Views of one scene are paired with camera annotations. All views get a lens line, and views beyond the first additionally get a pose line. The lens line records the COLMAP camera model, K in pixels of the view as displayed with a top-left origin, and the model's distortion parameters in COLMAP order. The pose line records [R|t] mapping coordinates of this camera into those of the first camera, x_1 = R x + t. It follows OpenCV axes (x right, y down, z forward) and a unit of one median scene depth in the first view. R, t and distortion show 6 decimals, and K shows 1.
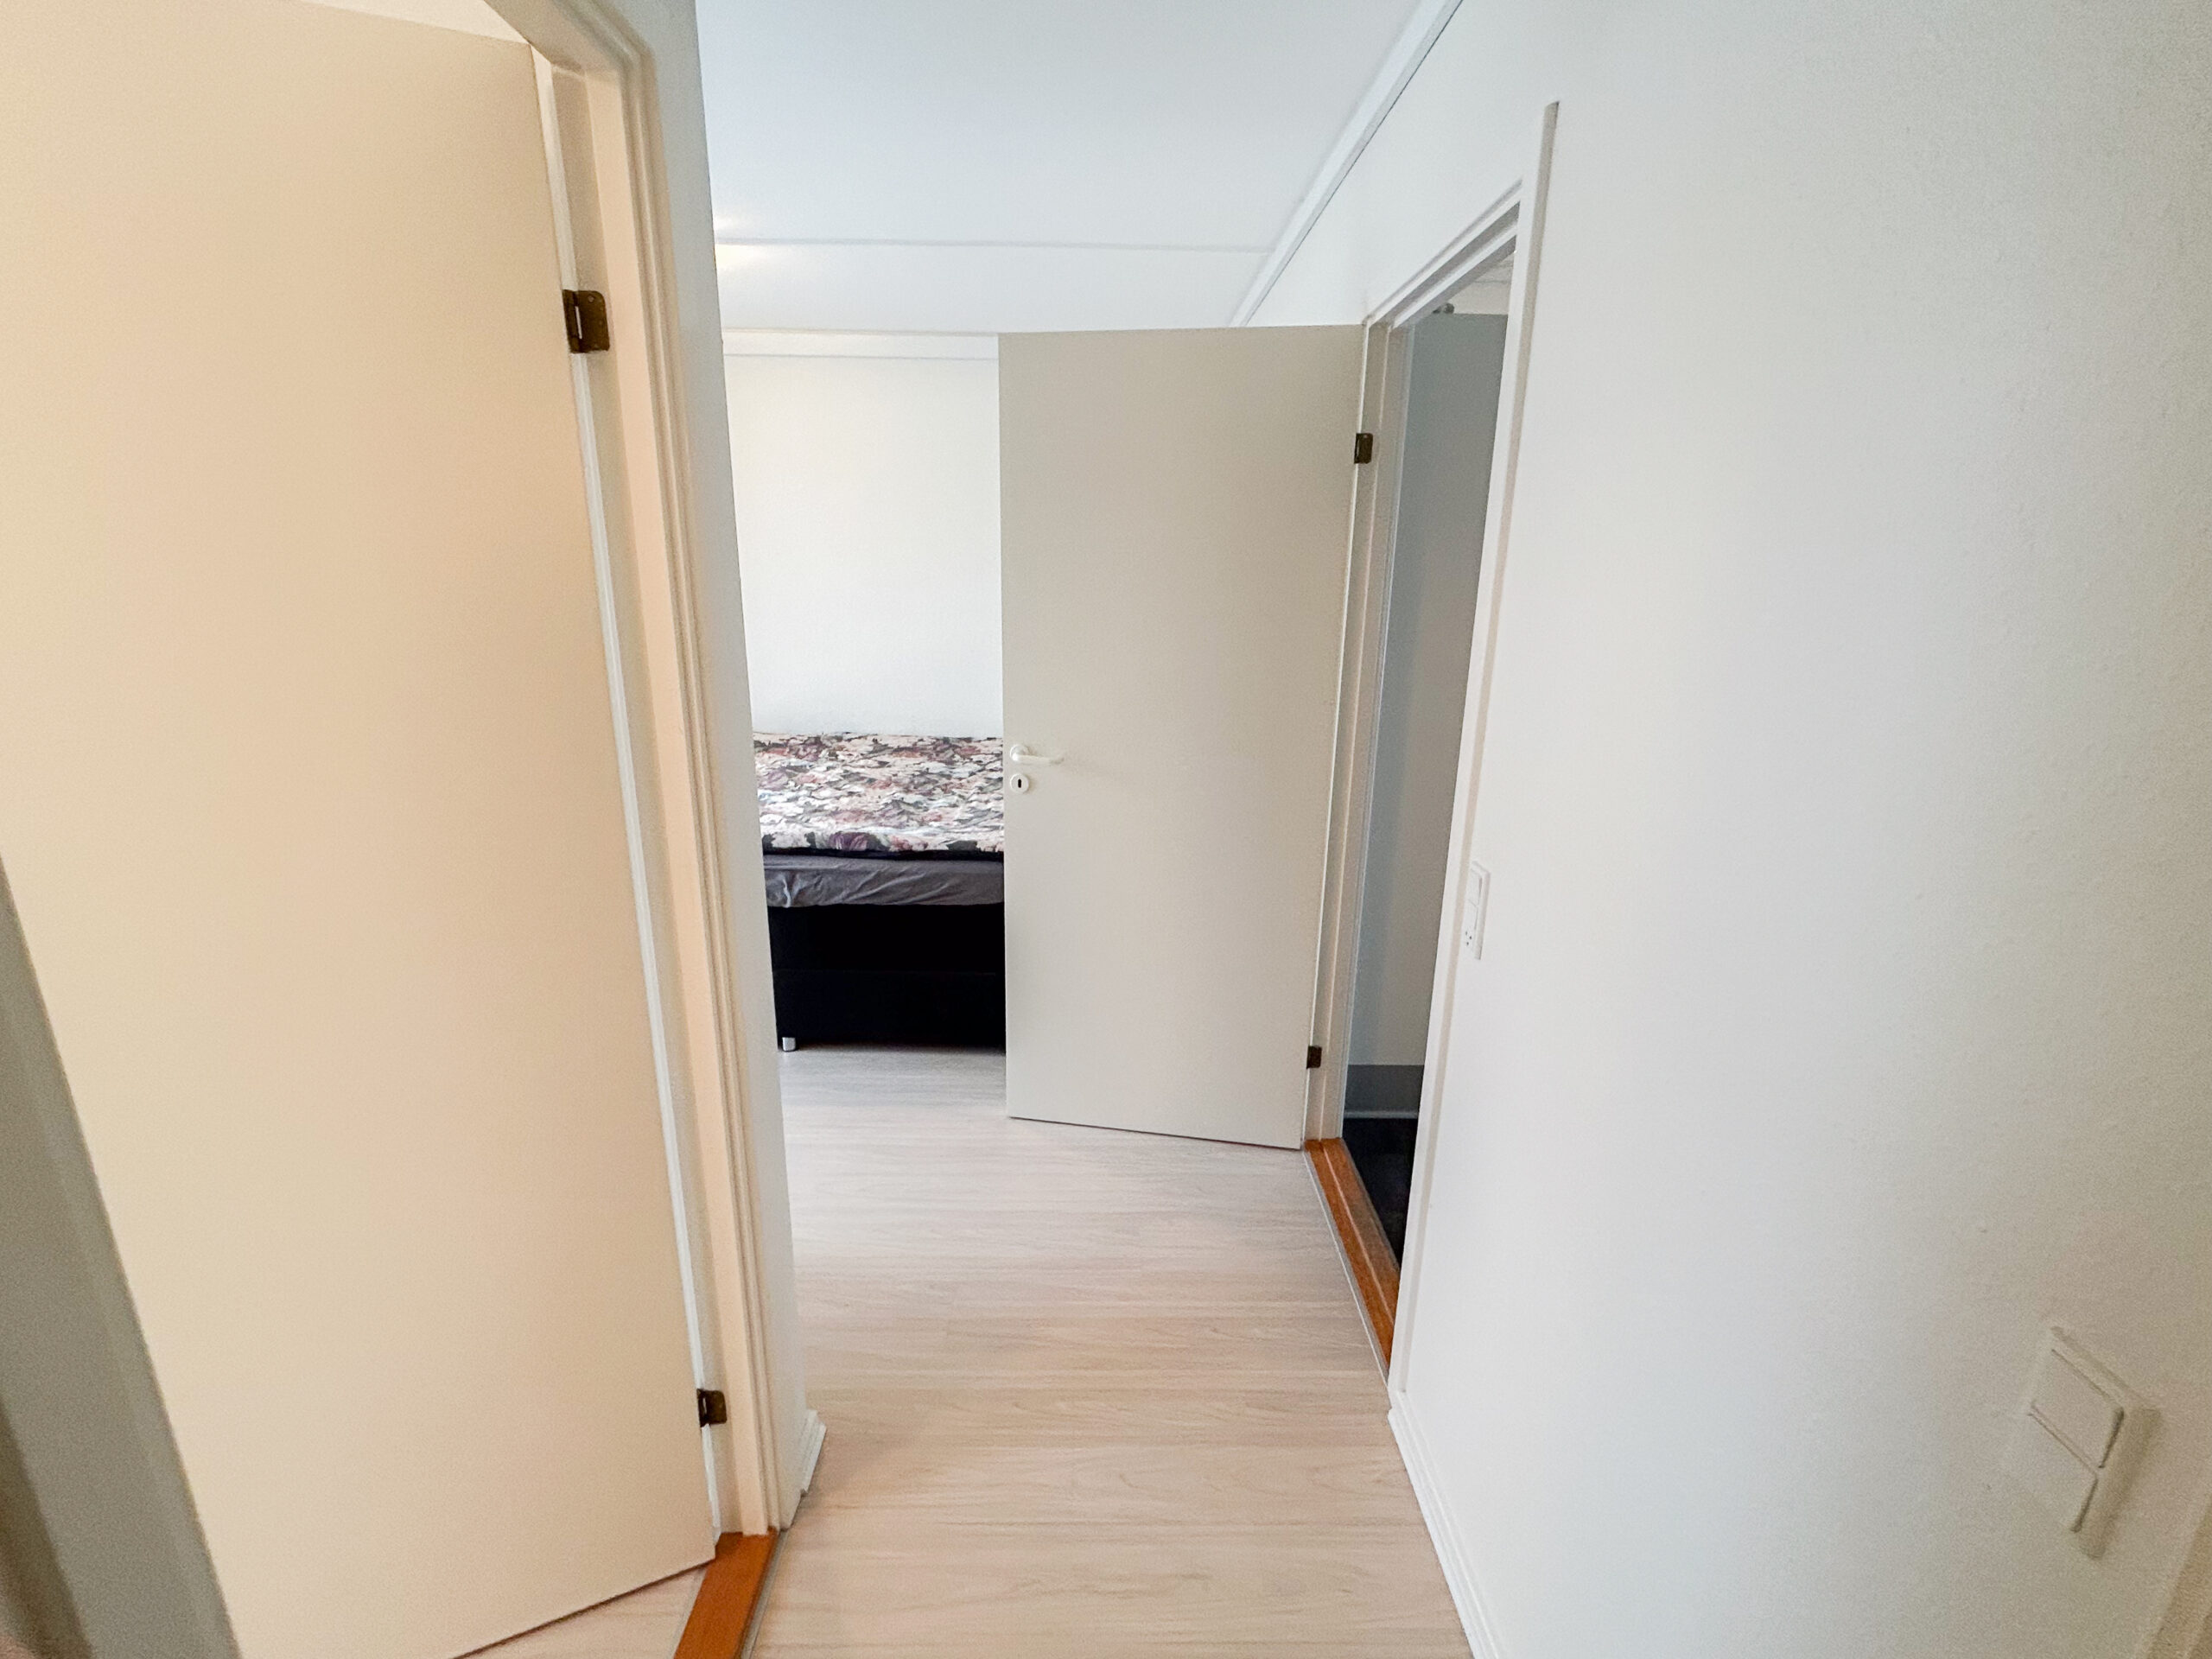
lens RADIAL K [[981.0, 0, 1103.5], [0, 981.0, 832.6], [0, 0, 1]] dist [-0.004011, 0.000818]
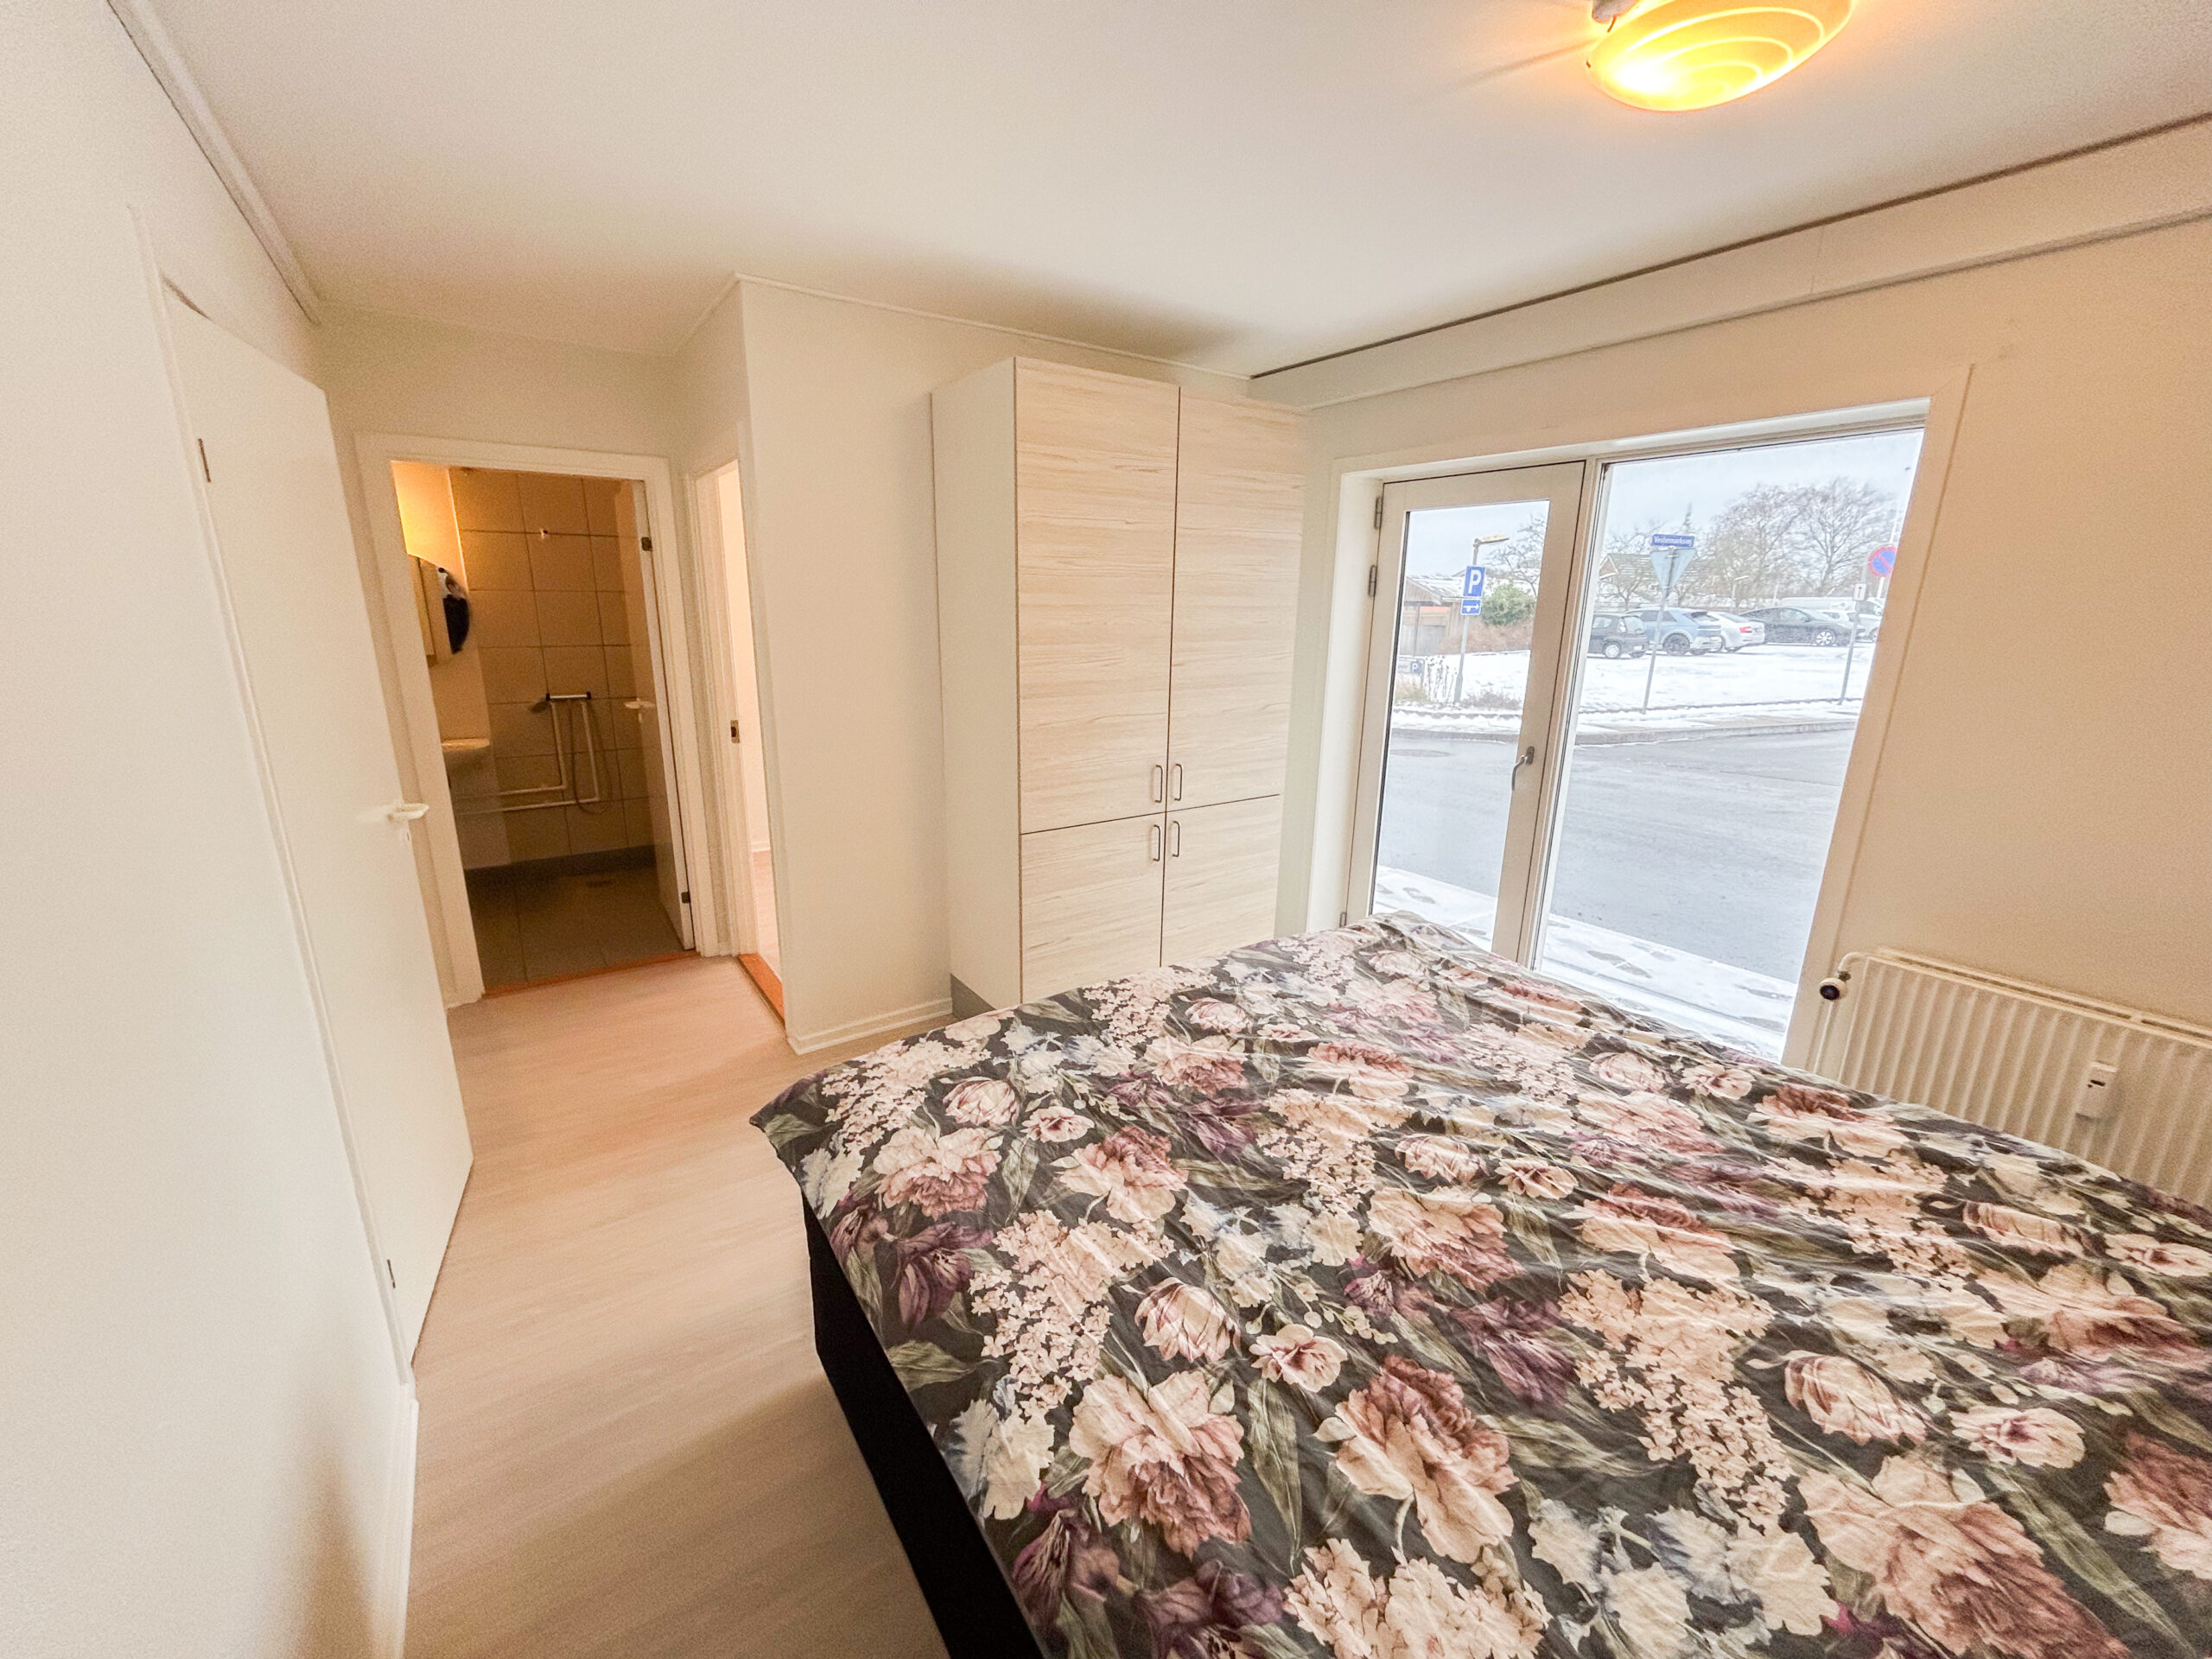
lens RADIAL K [[886.0, 0, 1101.7], [0, 886.0, 832.9], [0, 0, 1]] dist [0.001535, -0.002800]
pose [[-0.834653, 0.110643, -0.539548, 0.067431], [-0.174548, 0.875984, 0.449651, -0.402579], [0.522386, 0.469479, -0.711830, 1.400750]]
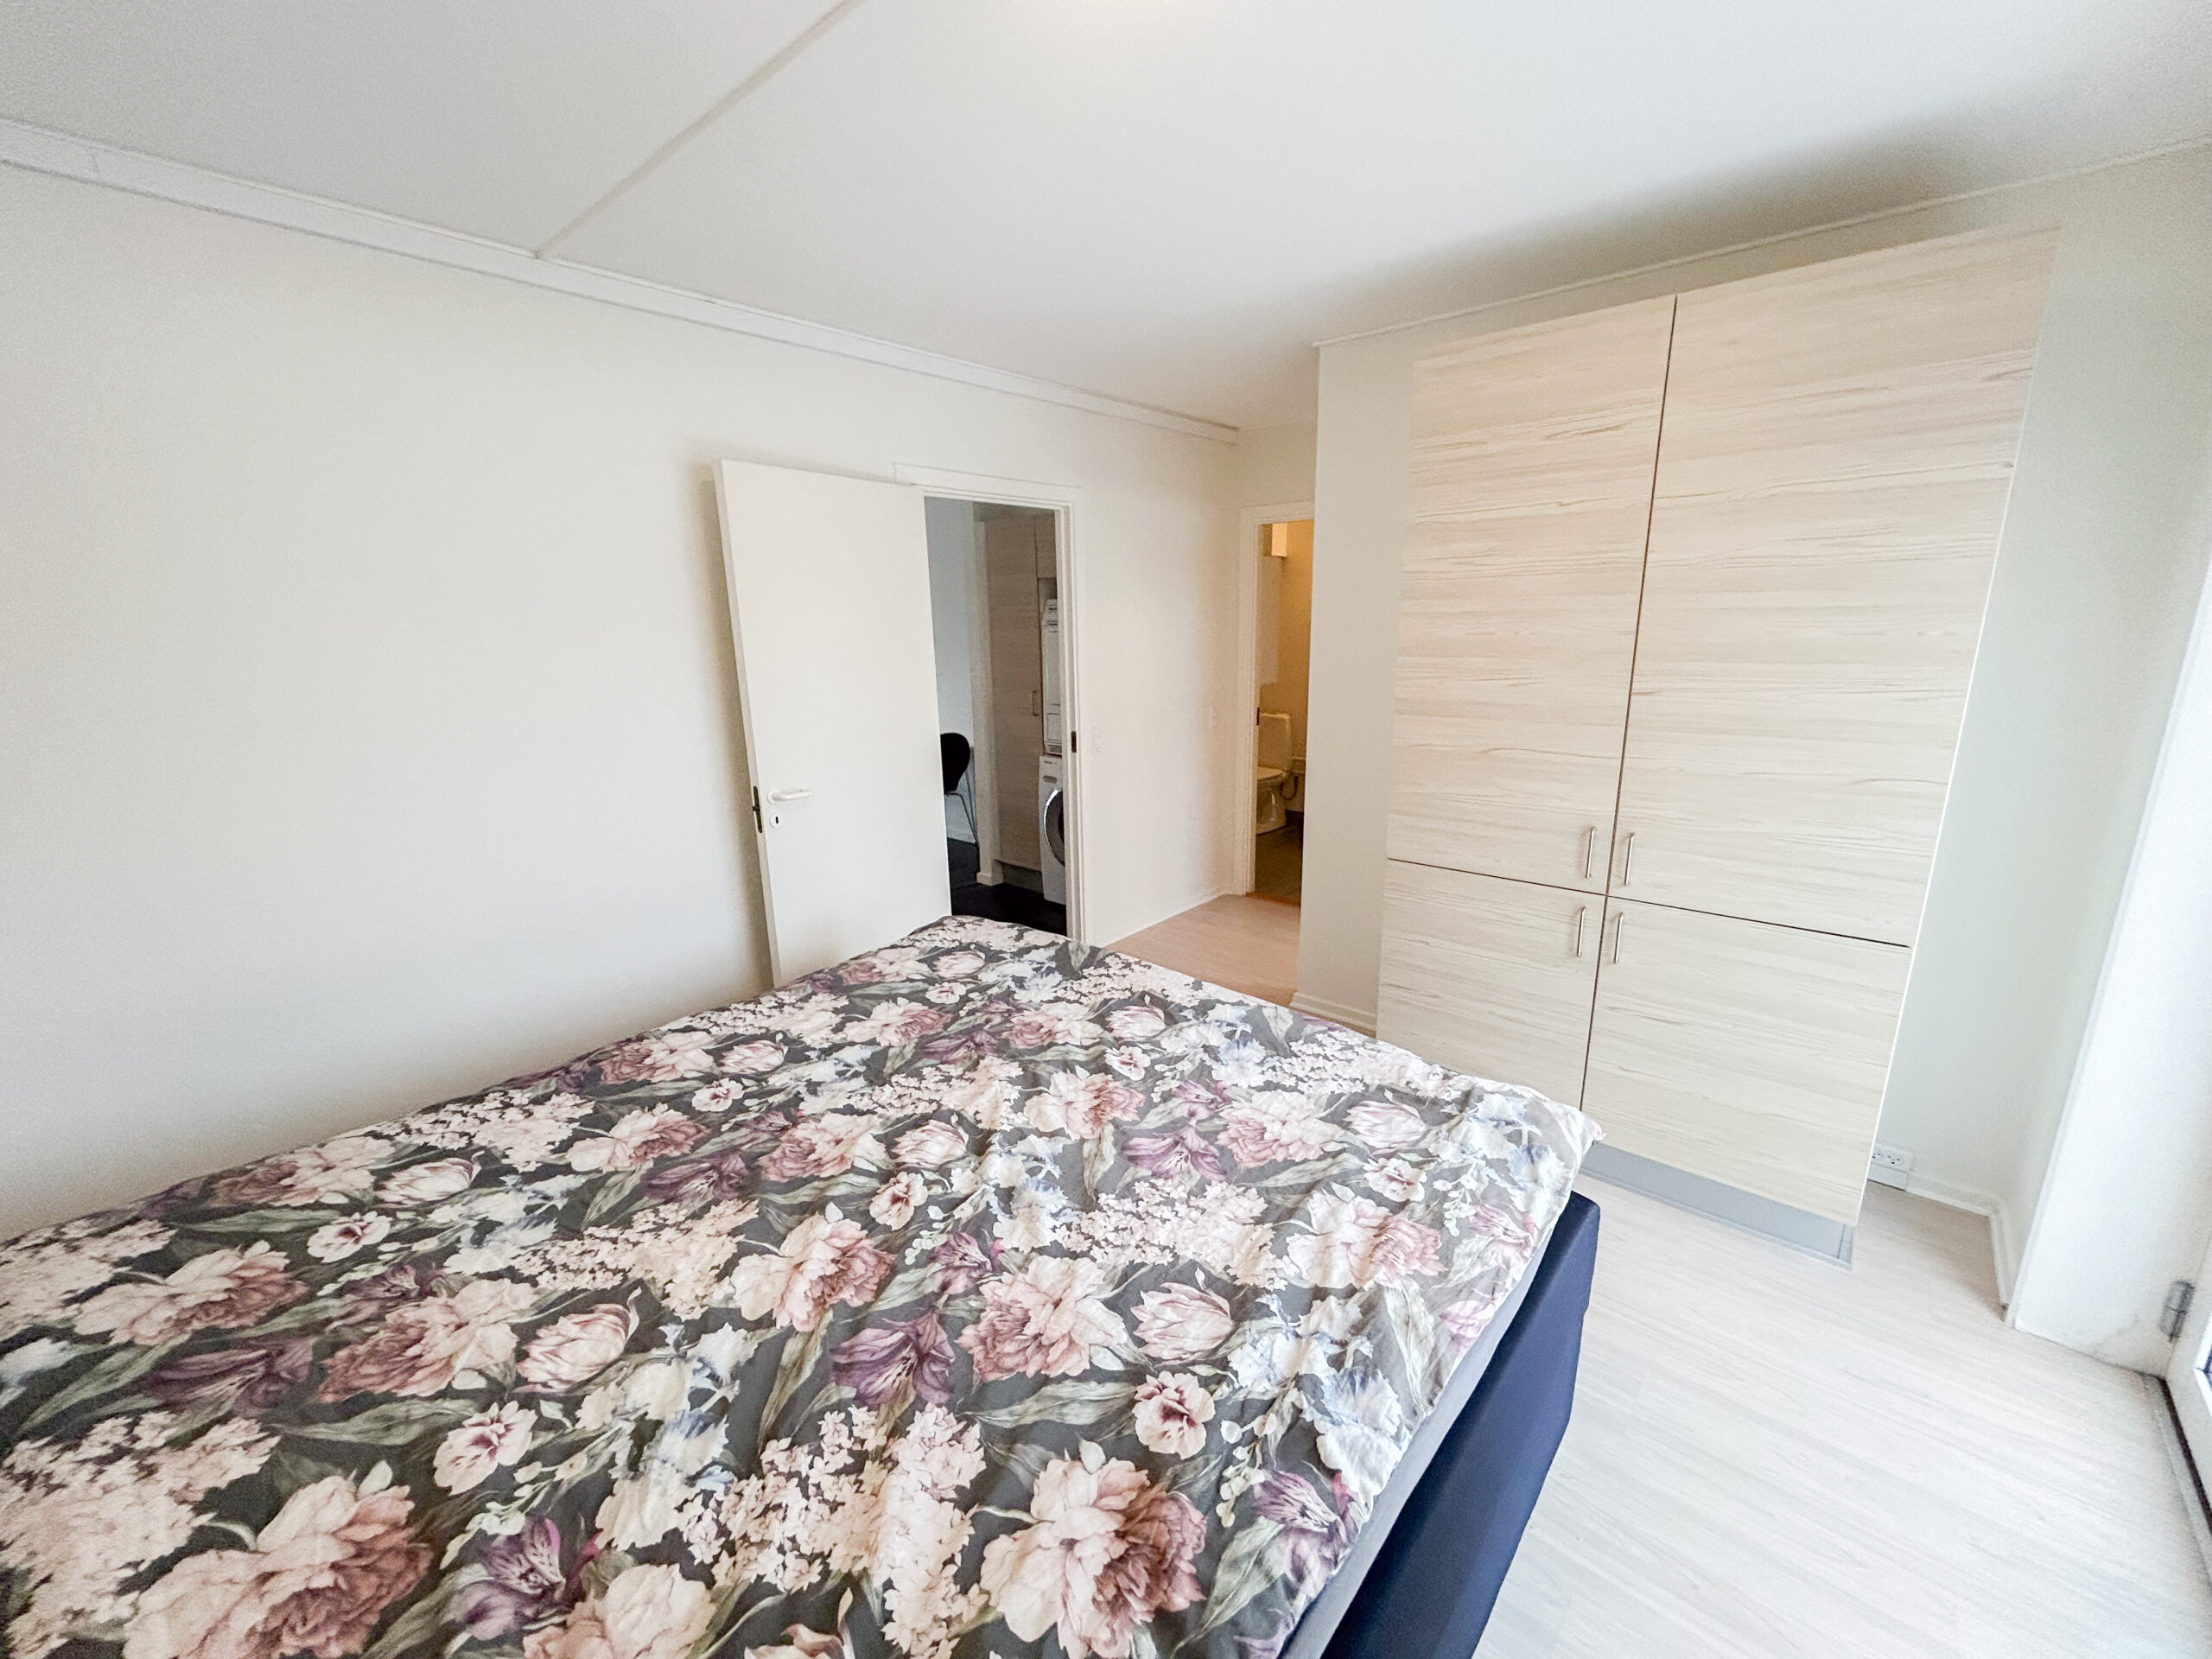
lens RADIAL K [[886.0, 0, 1101.7], [0, 886.0, 832.9], [0, 0, 1]] dist [0.001535, -0.002800]
pose [[-0.739026, -0.167271, 0.652580, -0.725185], [0.182069, 0.883045, 0.432531, -0.417607], [-0.648607, 0.438466, -0.622138, 1.406768]]
